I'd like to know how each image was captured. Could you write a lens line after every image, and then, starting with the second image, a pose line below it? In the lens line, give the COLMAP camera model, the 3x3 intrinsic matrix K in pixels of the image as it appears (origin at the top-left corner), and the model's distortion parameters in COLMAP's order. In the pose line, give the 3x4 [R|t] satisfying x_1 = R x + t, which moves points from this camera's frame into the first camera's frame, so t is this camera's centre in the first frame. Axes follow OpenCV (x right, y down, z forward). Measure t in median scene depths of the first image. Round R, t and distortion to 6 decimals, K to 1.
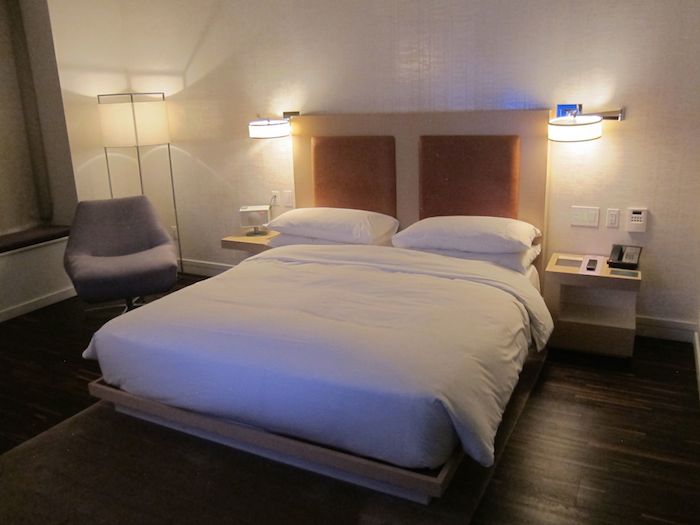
lens RADIAL K [[590.4, 0, 348.4], [0, 590.4, 261.2], [0, 0, 1]] dist [-0.026476, 0.001309]
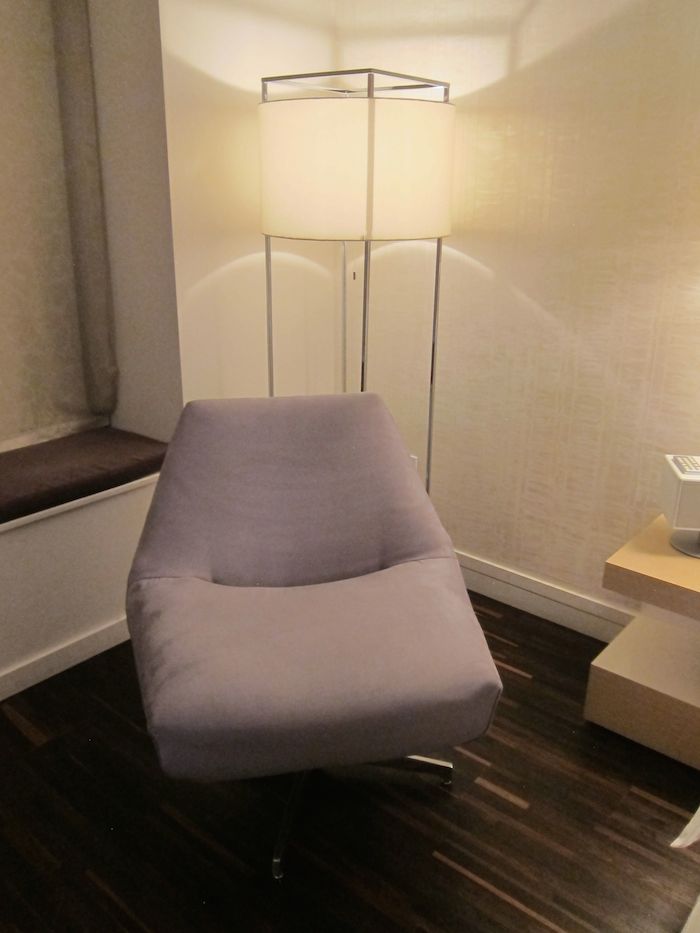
lens RADIAL K [[786.9, 0, 353.0], [0, 786.9, 466.5], [0, 0, 1]] dist [-0.026476, 0.001309]
pose [[0.974204, 0.121589, -0.190111, -0.257750], [-0.105273, 0.990017, 0.093720, -0.106988], [0.199609, -0.071289, 0.977279, 0.540421]]
